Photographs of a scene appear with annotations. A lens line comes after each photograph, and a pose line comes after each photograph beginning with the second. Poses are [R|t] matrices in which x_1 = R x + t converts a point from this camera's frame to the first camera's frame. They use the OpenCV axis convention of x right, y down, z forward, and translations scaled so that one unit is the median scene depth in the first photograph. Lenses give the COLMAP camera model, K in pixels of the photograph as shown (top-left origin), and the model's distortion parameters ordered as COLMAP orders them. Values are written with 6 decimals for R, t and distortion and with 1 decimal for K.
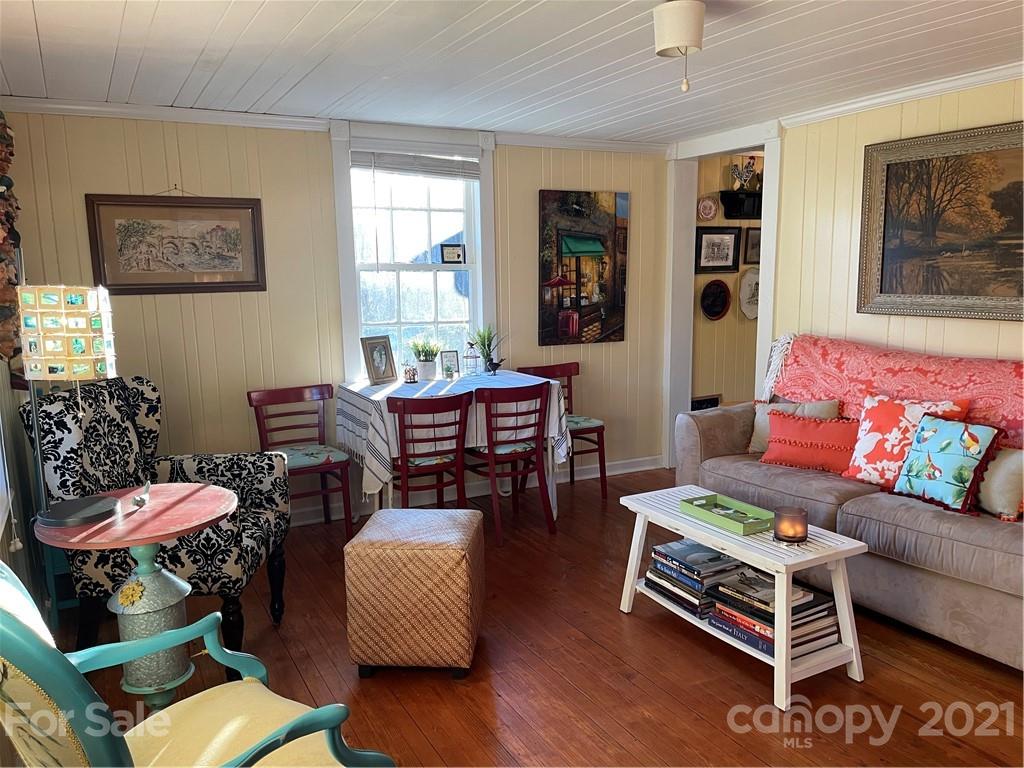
lens RADIAL K [[771.3, 0, 512.6], [0, 771.3, 388.3], [0, 0, 1]] dist [0.028211, -0.008005]
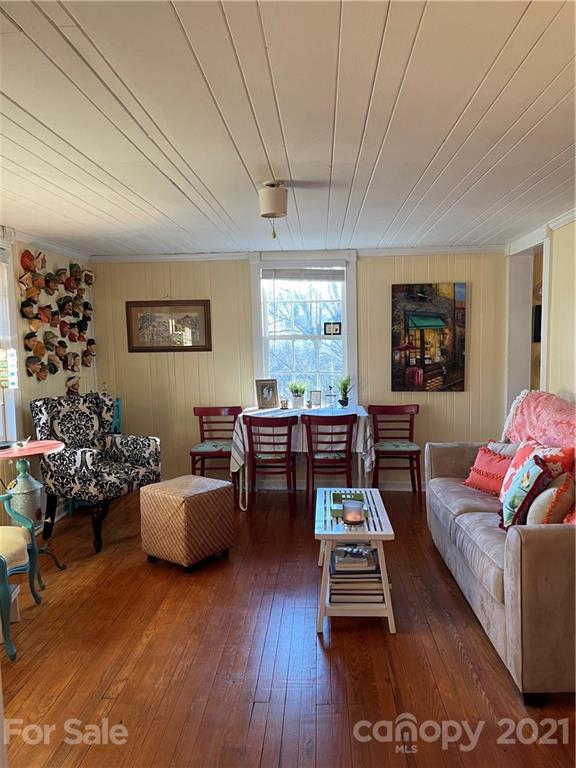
lens RADIAL K [[578.4, 0, 293.7], [0, 578.4, 384.1], [0, 0, 1]] dist [0.028211, -0.008005]
pose [[0.848577, 0.044247, -0.527218, 0.514246], [-0.078708, 0.995966, -0.043096, -0.008409], [0.523185, 0.078066, 0.848636, -0.013163]]
